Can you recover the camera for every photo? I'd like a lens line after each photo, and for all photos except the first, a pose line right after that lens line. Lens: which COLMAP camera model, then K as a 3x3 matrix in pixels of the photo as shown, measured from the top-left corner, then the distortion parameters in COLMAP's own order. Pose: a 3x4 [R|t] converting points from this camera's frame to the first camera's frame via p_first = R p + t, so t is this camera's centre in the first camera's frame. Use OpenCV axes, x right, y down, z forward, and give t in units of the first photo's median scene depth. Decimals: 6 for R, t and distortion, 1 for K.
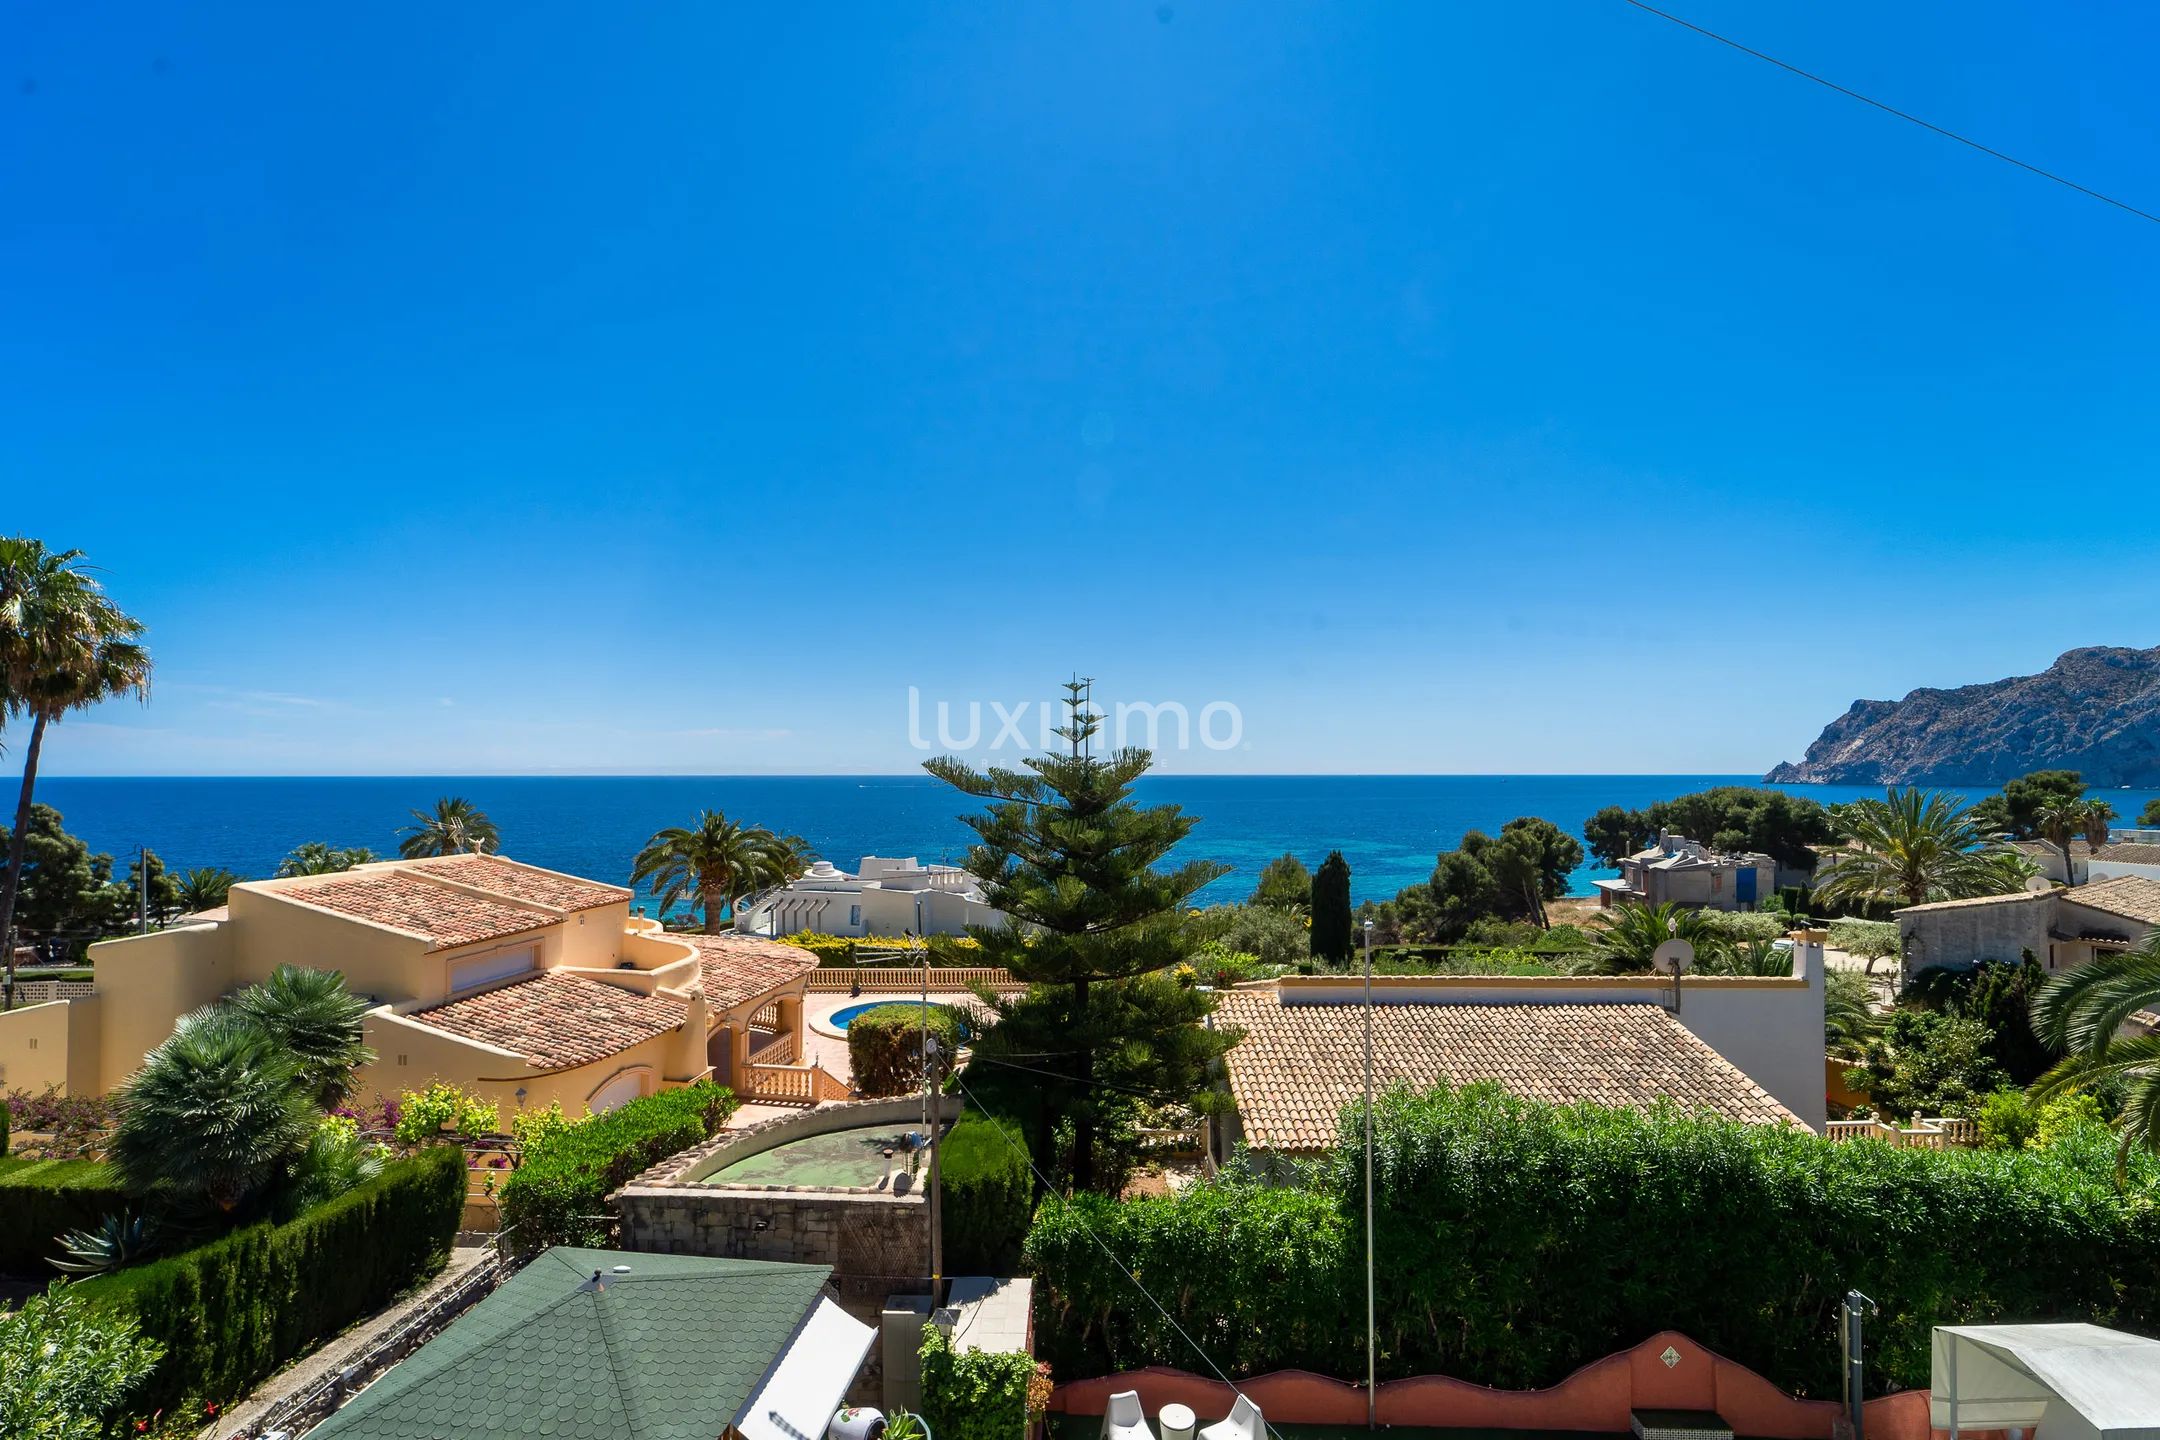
lens RADIAL K [[765.6, 0, 1046.5], [0, 765.6, 801.2], [0, 0, 1]] dist [-0.000429, -0.000405]
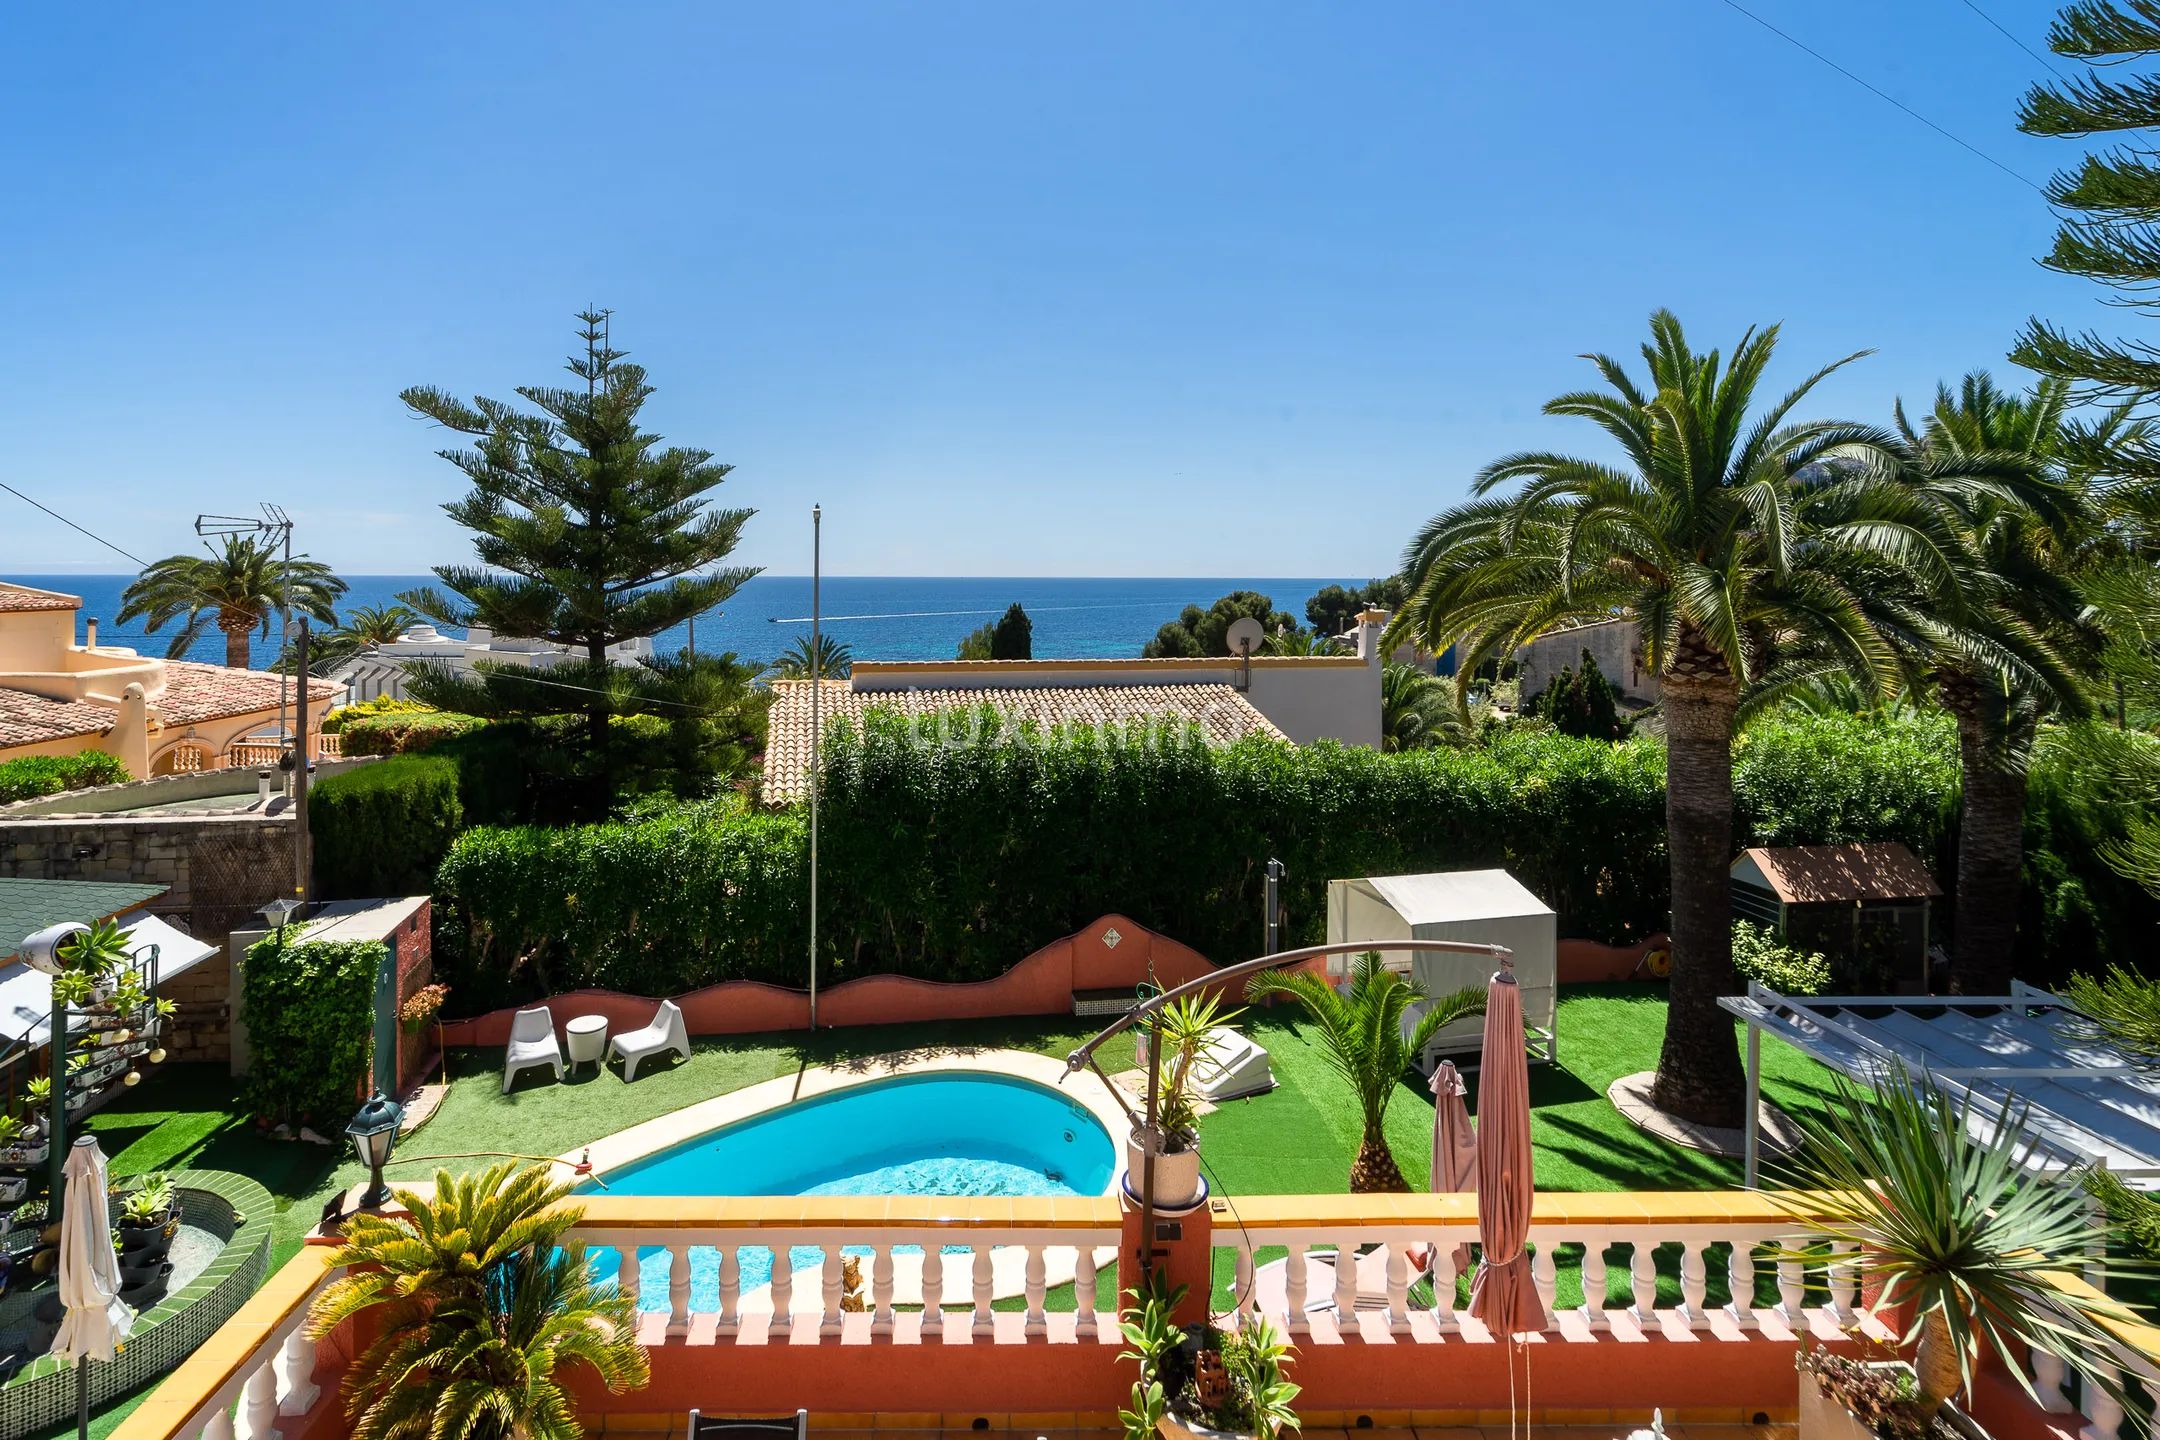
lens RADIAL K [[898.8, 0, 1070.0], [0, 898.8, 716.6], [0, 0, 1]] dist [0.001638, -0.000847]
pose [[0.986066, -0.003859, 0.166313, 0.533349], [0.003575, 0.999992, 0.002005, 0.406563], [-0.166319, -0.001383, 0.986071, -0.157272]]
